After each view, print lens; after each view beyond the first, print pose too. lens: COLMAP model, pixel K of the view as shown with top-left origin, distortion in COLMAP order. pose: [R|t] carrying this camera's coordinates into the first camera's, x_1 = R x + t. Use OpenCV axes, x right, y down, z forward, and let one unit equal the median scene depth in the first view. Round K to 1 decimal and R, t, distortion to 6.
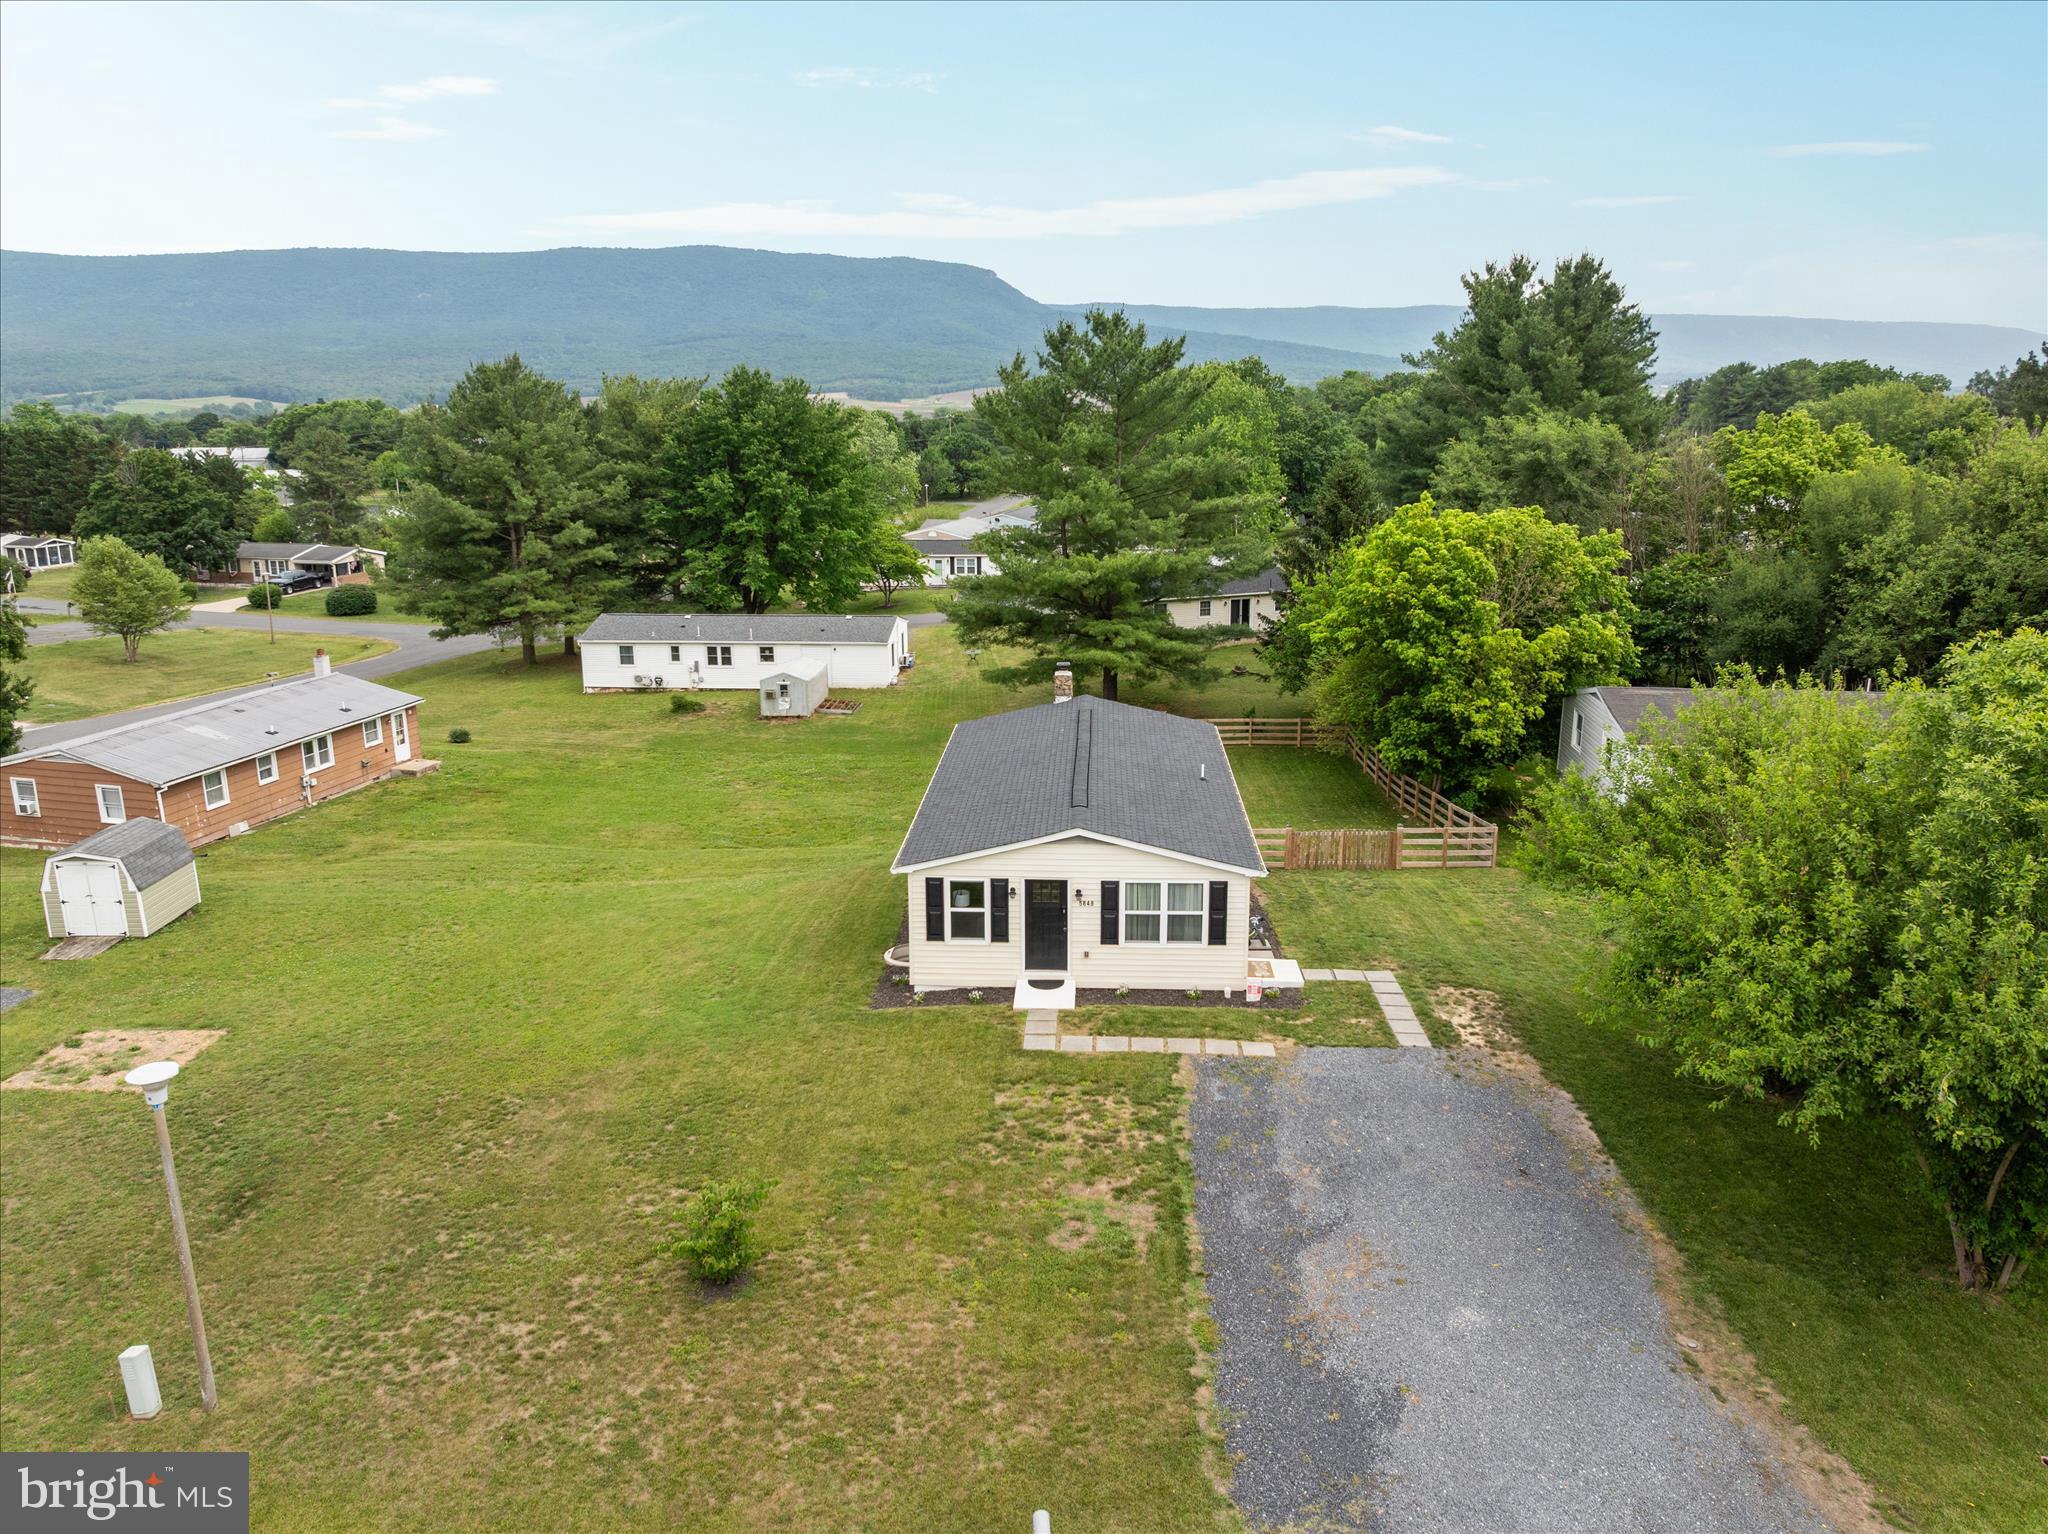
lens RADIAL K [[1454.3, 0, 1035.2], [0, 1454.3, 719.0], [0, 0, 1]] dist [-0.037981, -0.006699]
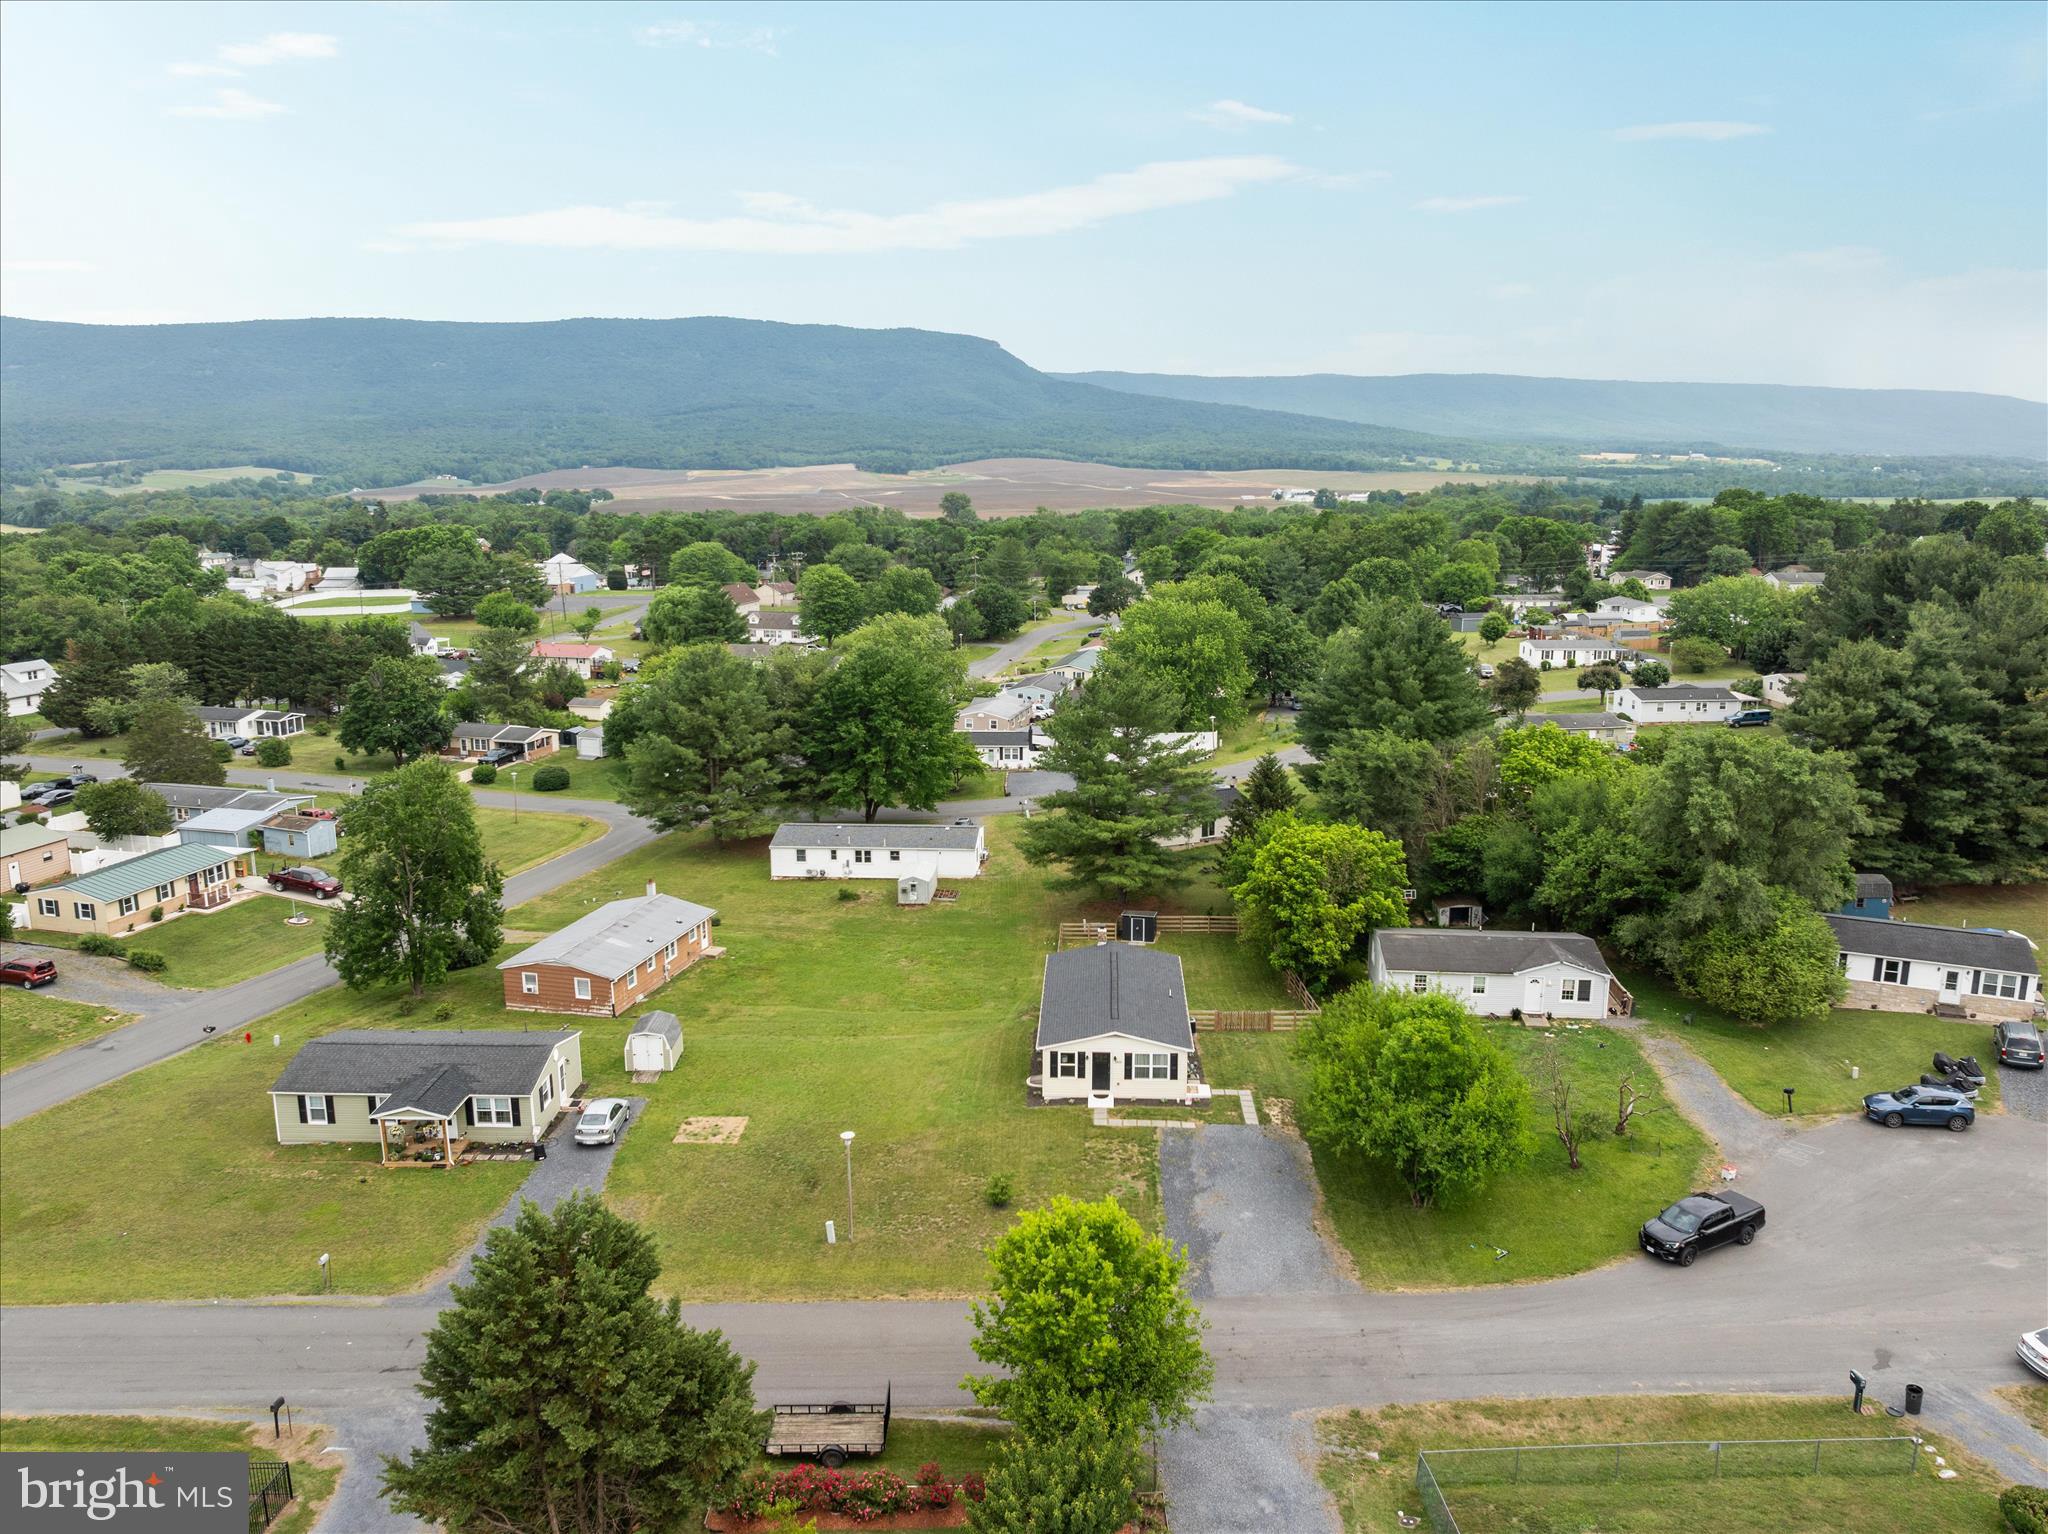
lens RADIAL K [[1454.3, 0, 1035.2], [0, 1454.3, 719.0], [0, 0, 1]] dist [-0.037981, -0.006699]
pose [[0.999997, 0.002012, -0.001024, -0.097296], [-0.002052, 0.999166, -0.040773, -0.329417], [0.000941, 0.040775, 0.999168, -1.360790]]
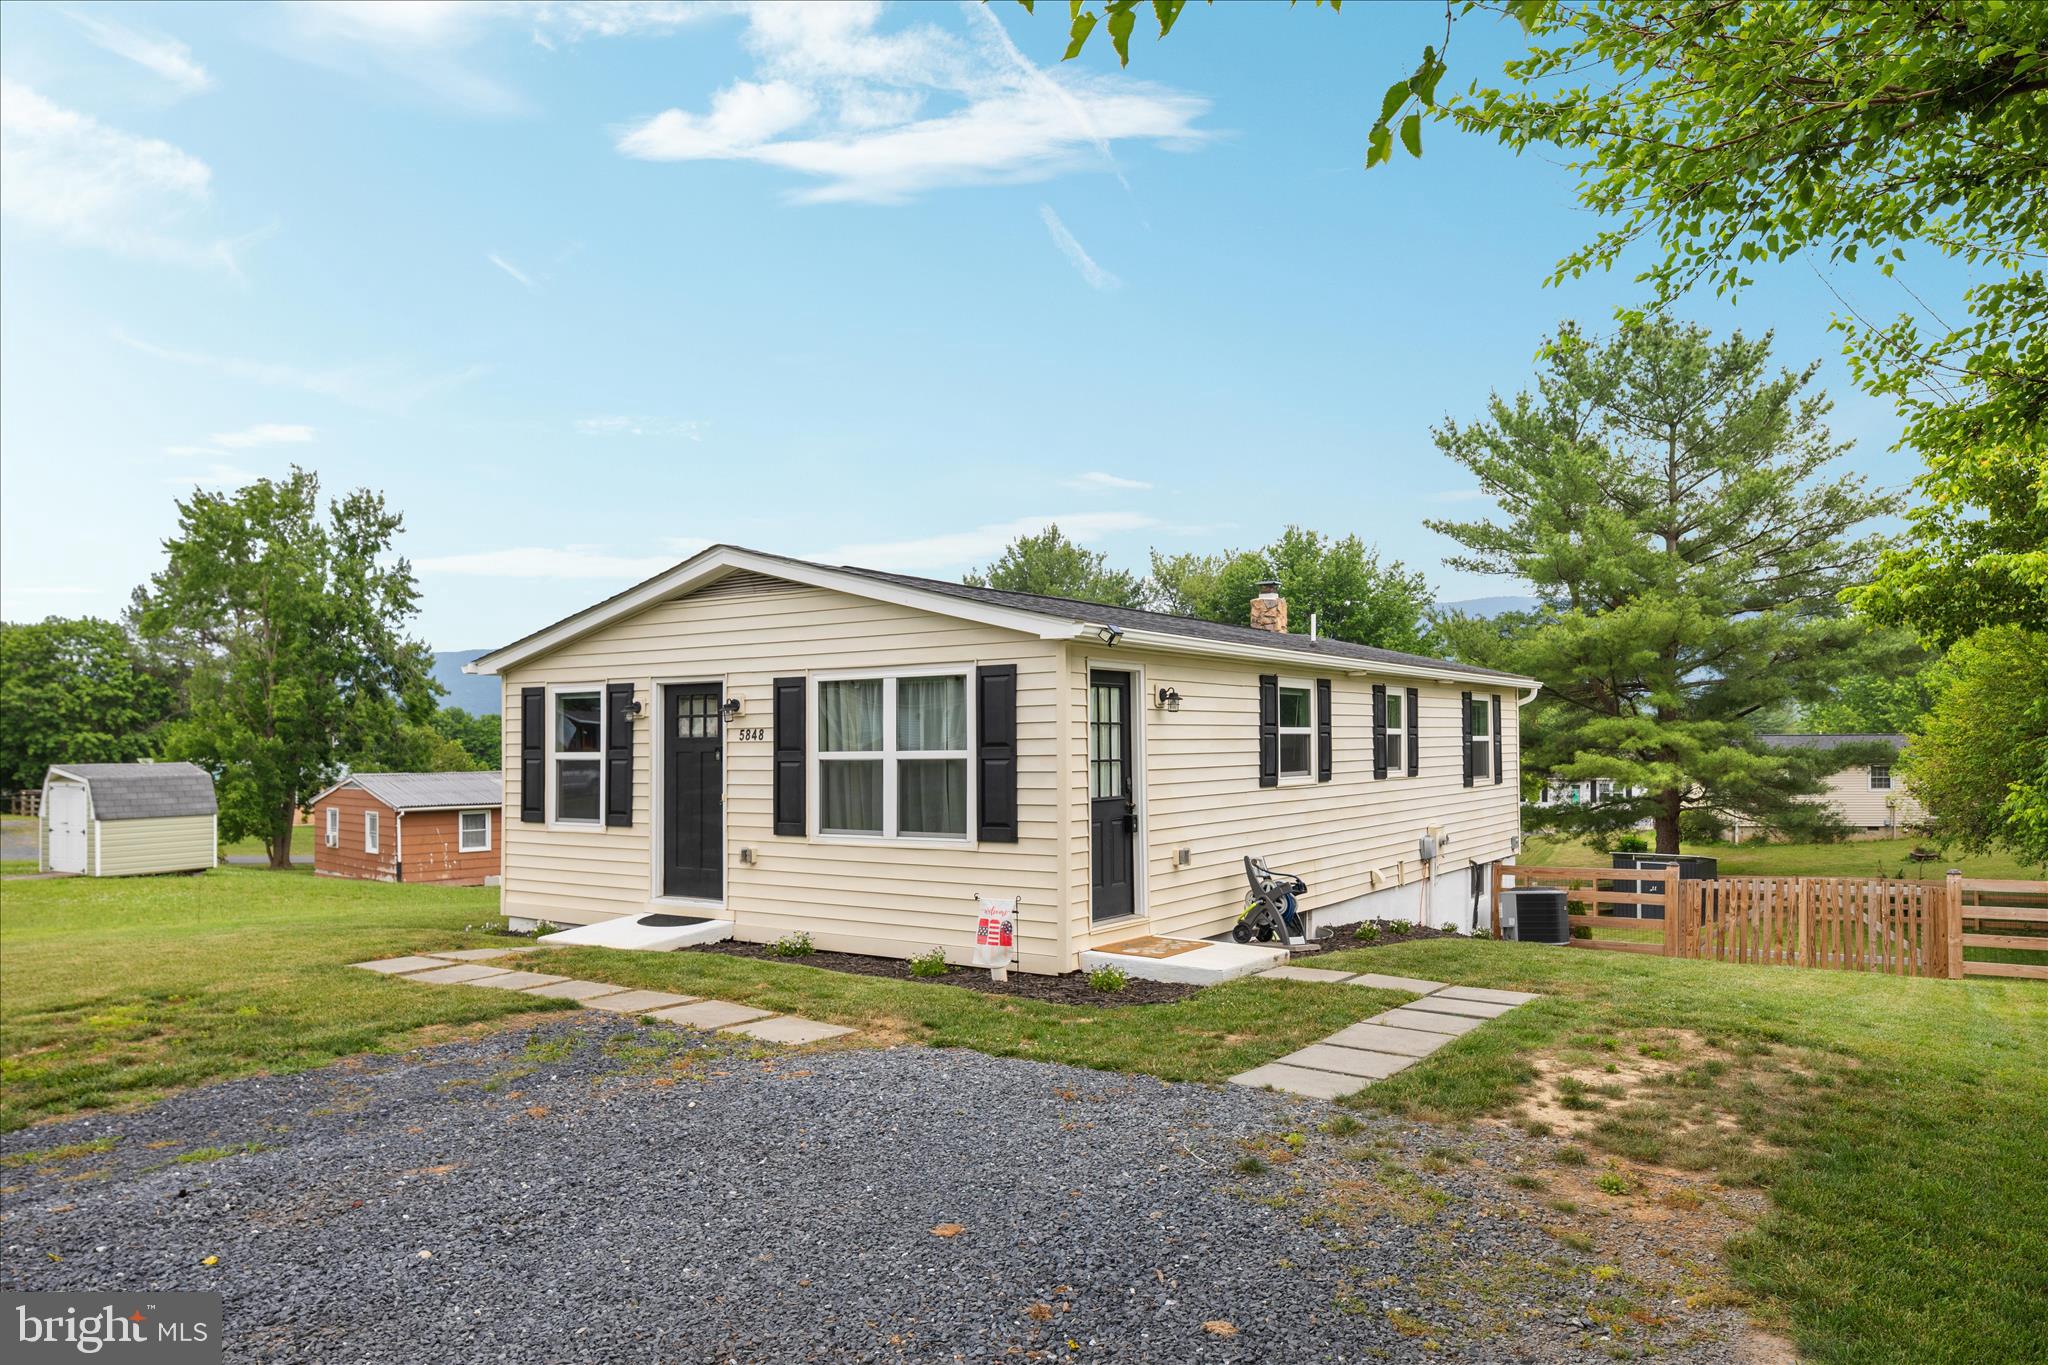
lens RADIAL K [[1385.4, 0, 995.2], [0, 1385.4, 687.1], [0, 0, 1]] dist [-0.000190, -0.001288]
pose [[0.840685, -0.024335, -0.540977, 0.319022], [-0.115866, 0.967772, -0.223590, 0.195289], [0.528983, 0.250650, 0.810772, 0.687697]]
